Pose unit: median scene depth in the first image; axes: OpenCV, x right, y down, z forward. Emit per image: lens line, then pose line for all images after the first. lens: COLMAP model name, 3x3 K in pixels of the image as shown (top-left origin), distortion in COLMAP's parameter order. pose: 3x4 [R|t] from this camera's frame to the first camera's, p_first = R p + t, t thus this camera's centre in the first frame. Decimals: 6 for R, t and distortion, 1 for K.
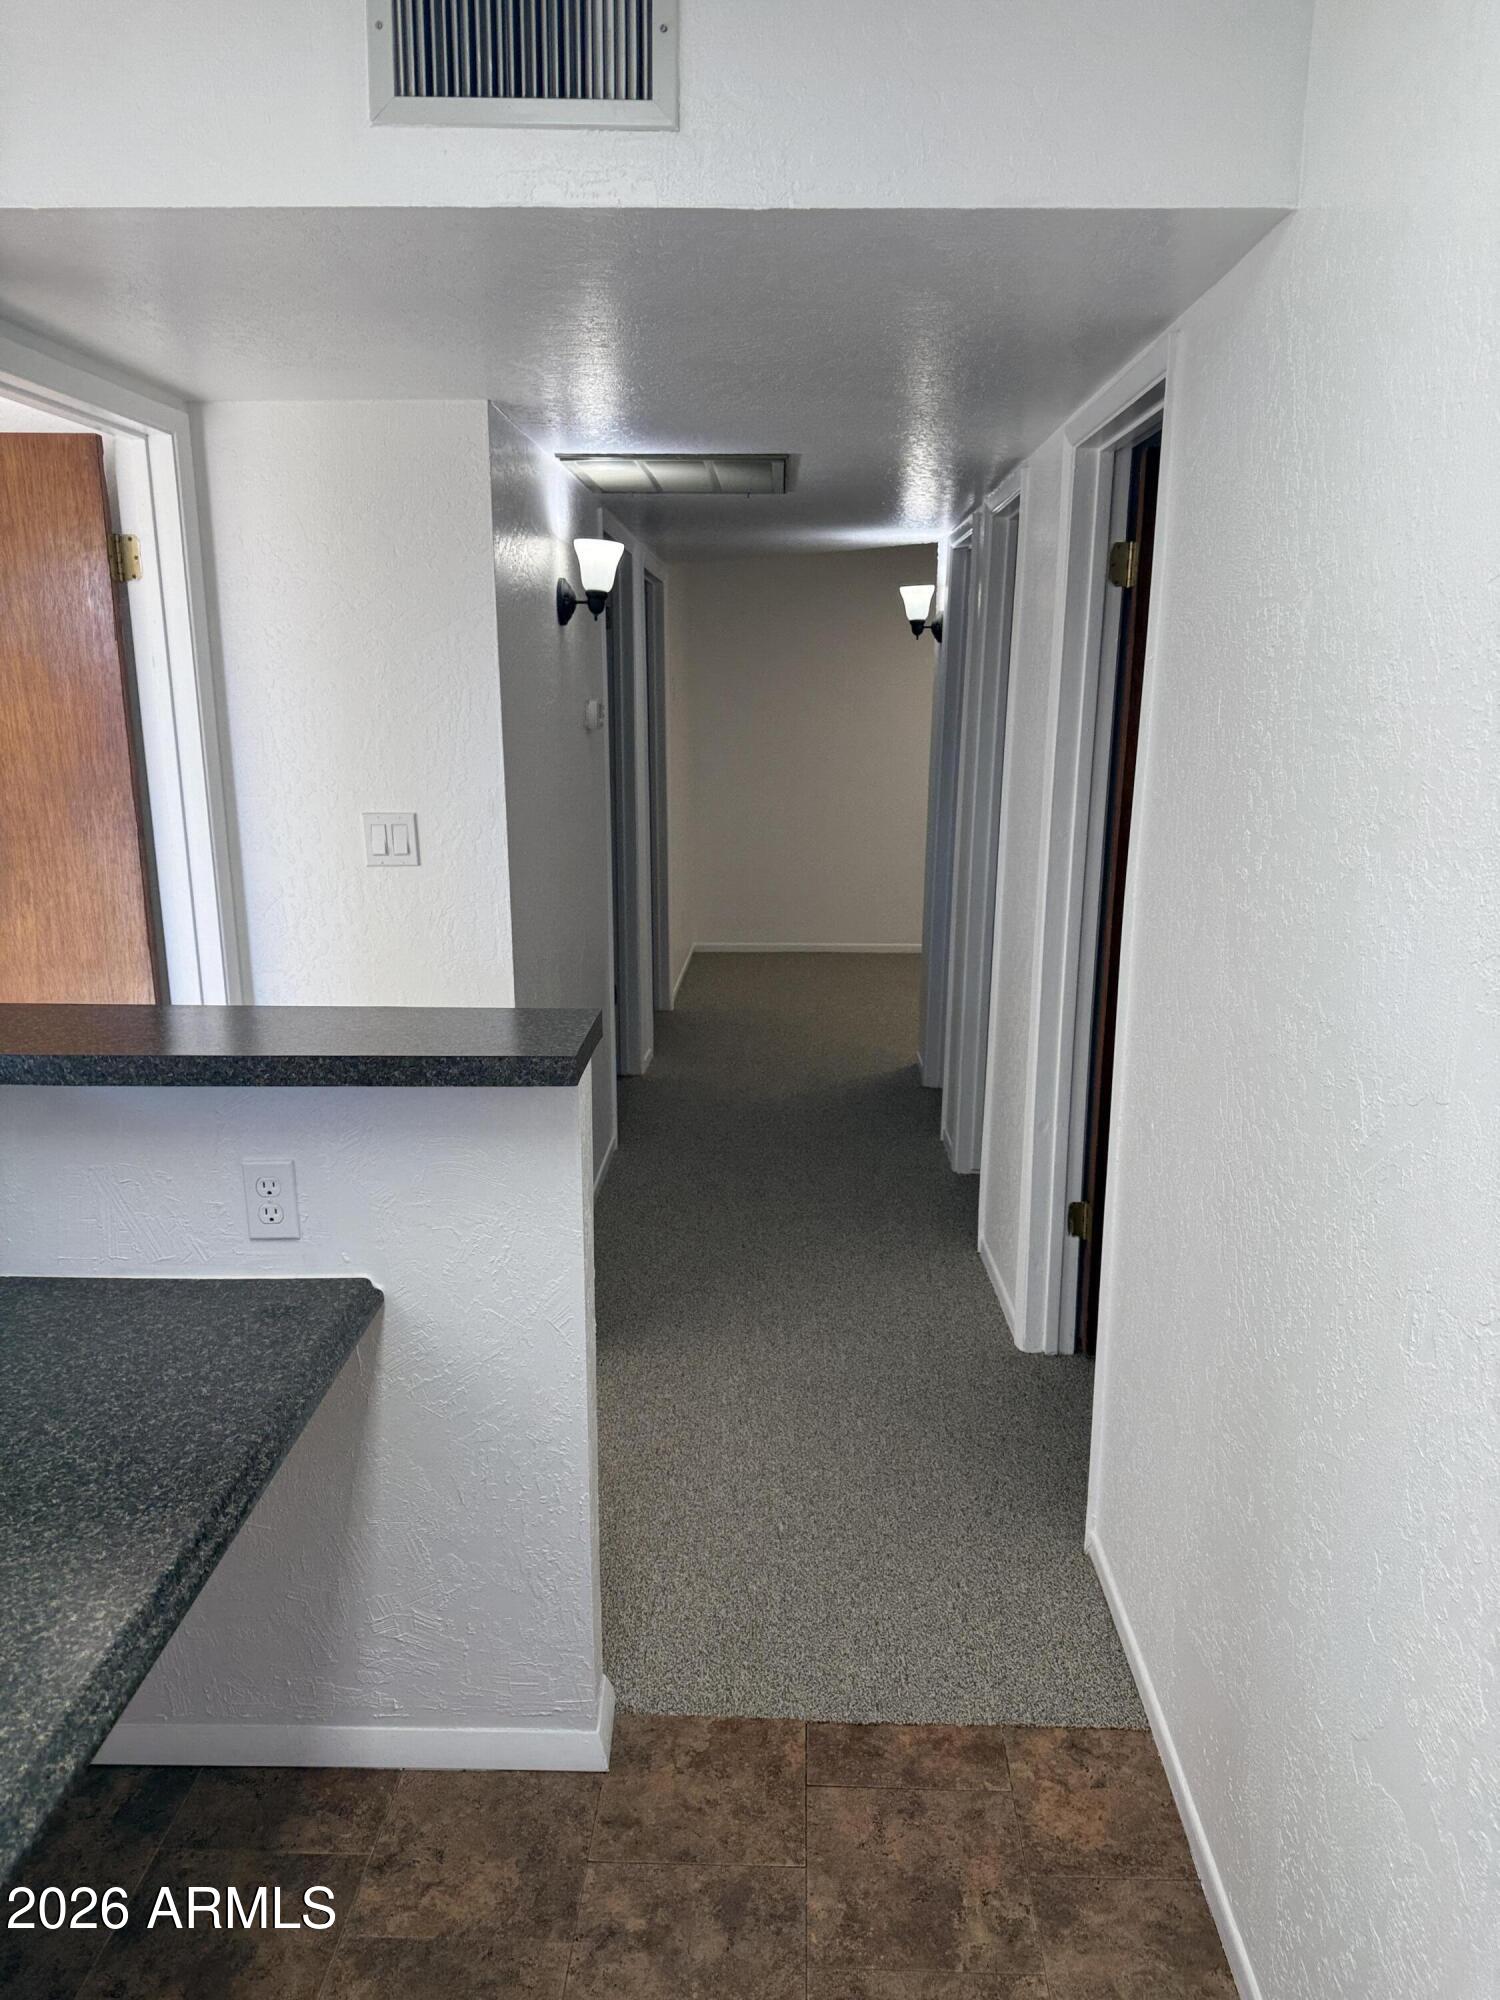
lens RADIAL K [[1424.0, 0, 752.2], [0, 1424.0, 1013.4], [0, 0, 1]] dist [0.050652, -0.049088]
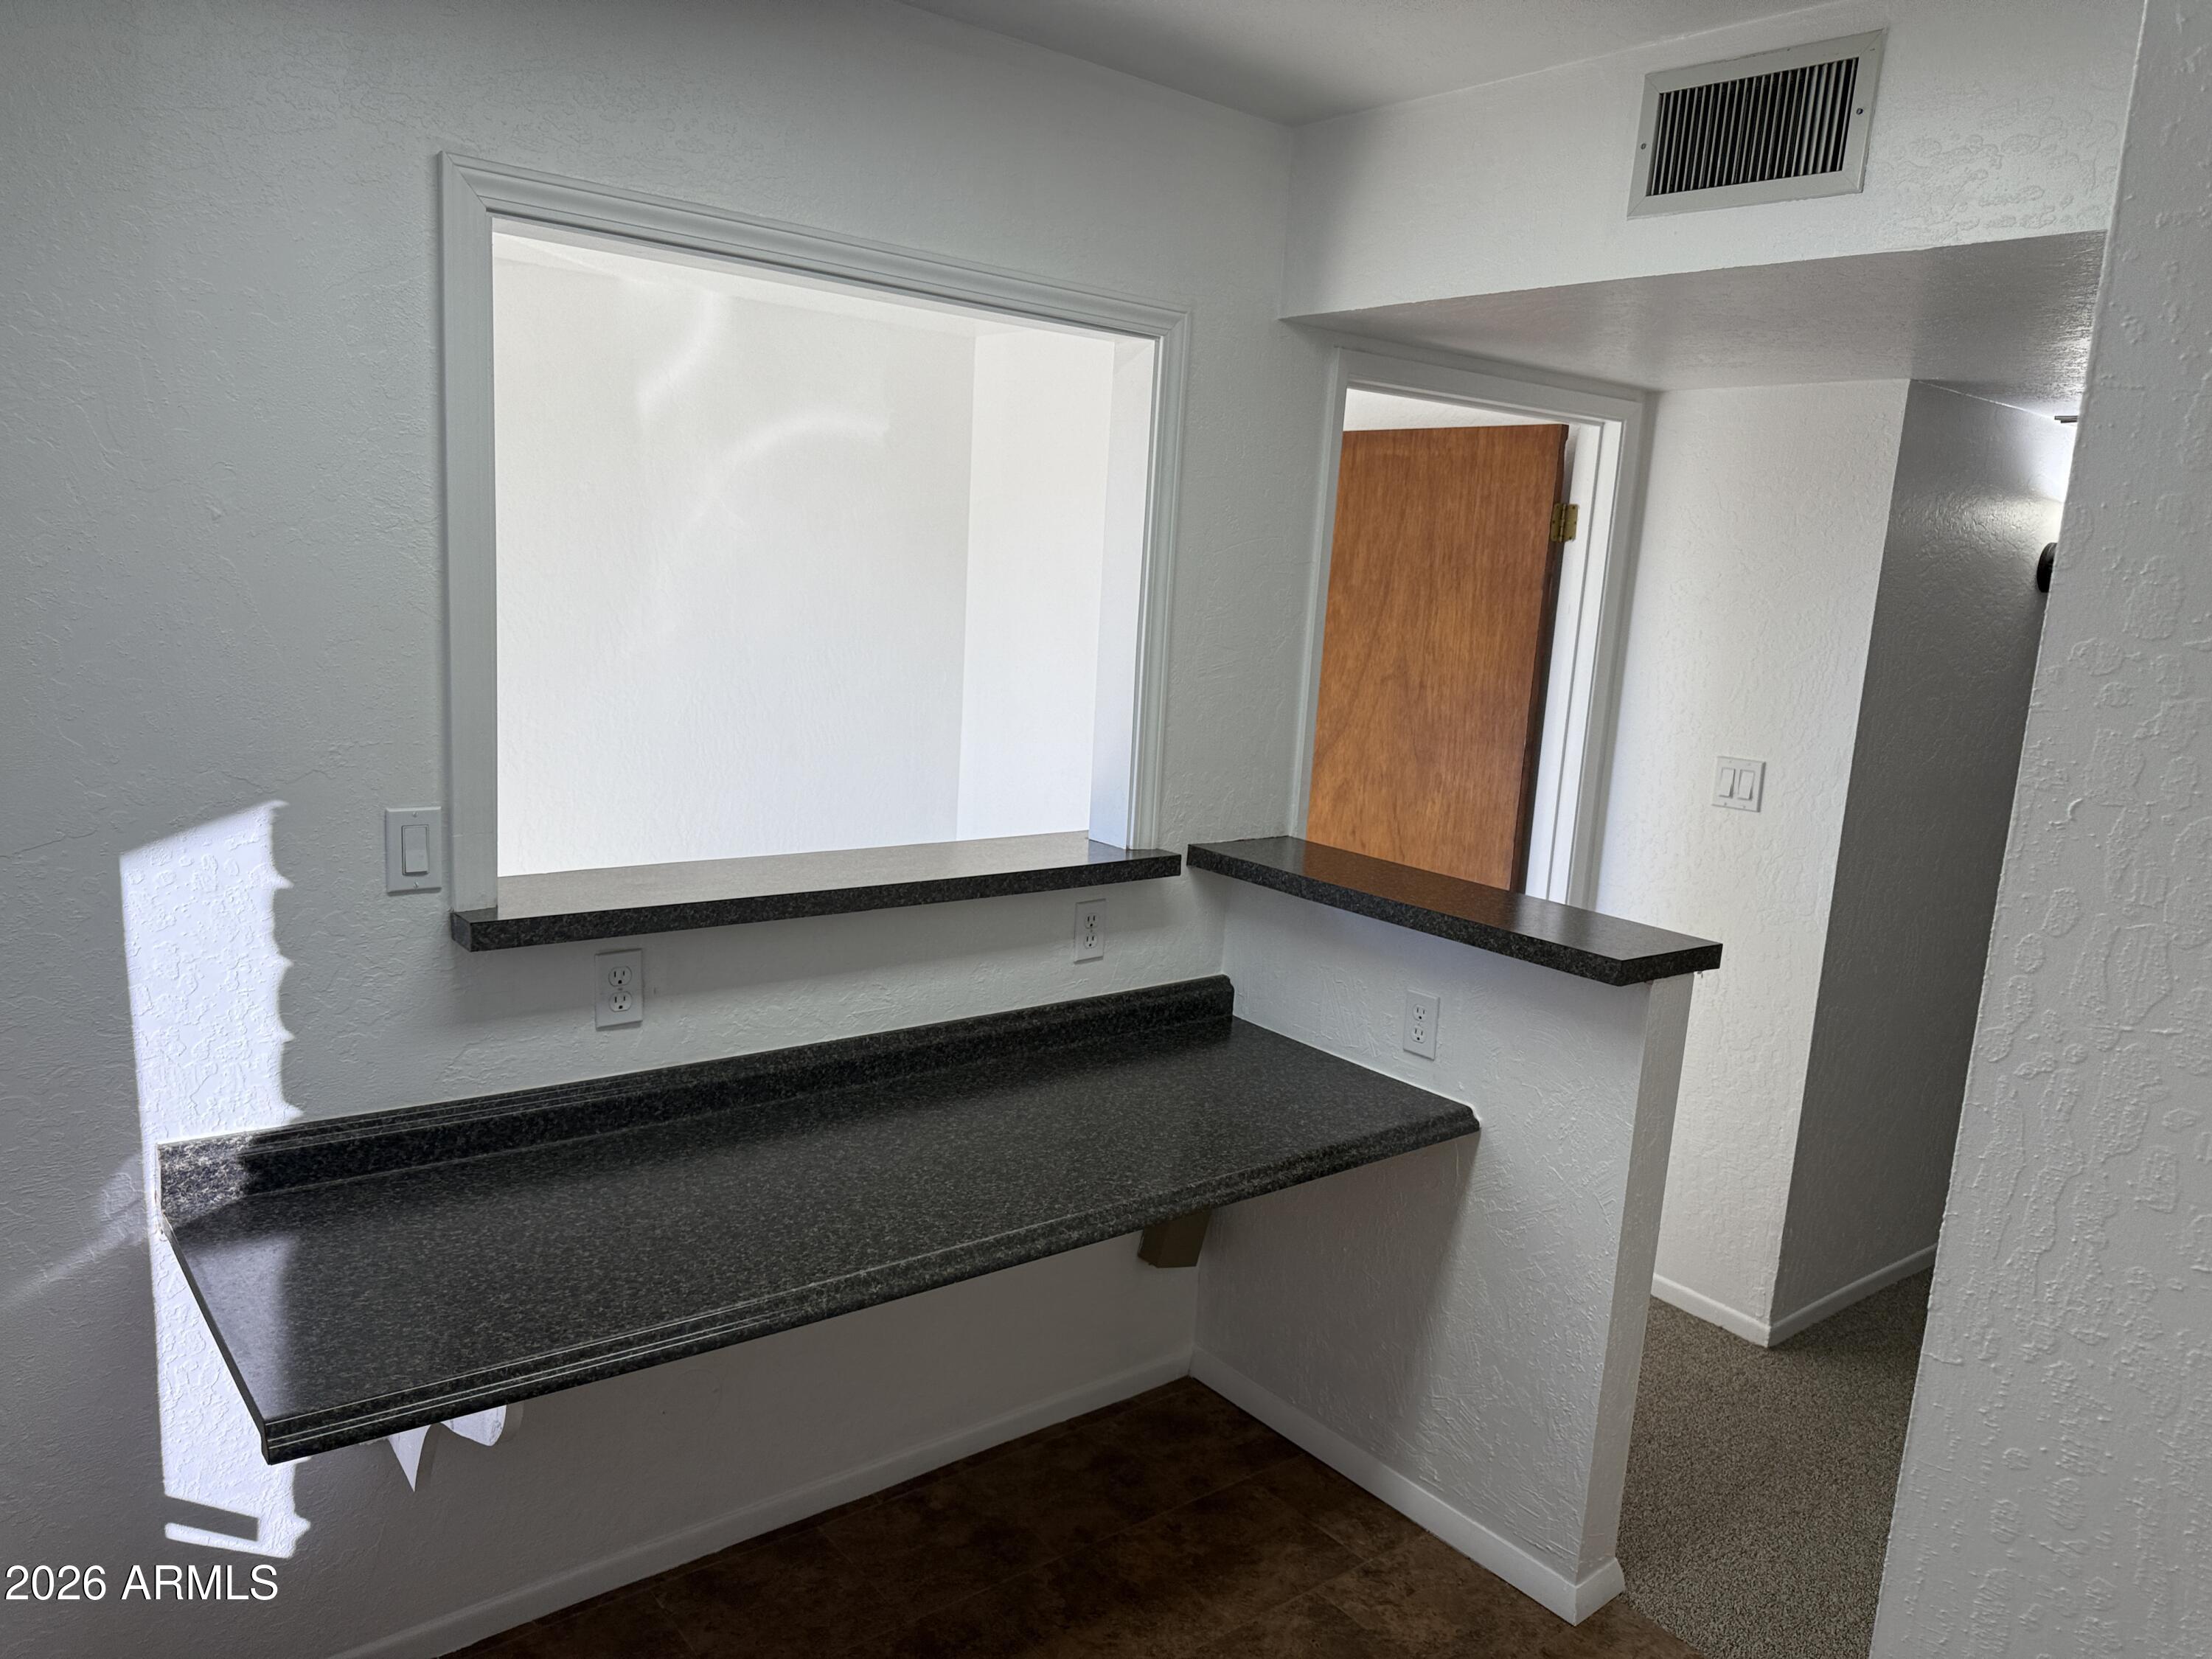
lens RADIAL K [[1574.9, 0, 1108.3], [0, 1574.9, 843.6], [0, 0, 1]] dist [0.050652, -0.049088]
pose [[0.643531, 0.174786, -0.745196, 0.467319], [-0.236379, 0.971372, 0.023706, 0.004708], [0.728006, 0.160893, 0.666424, -0.158524]]
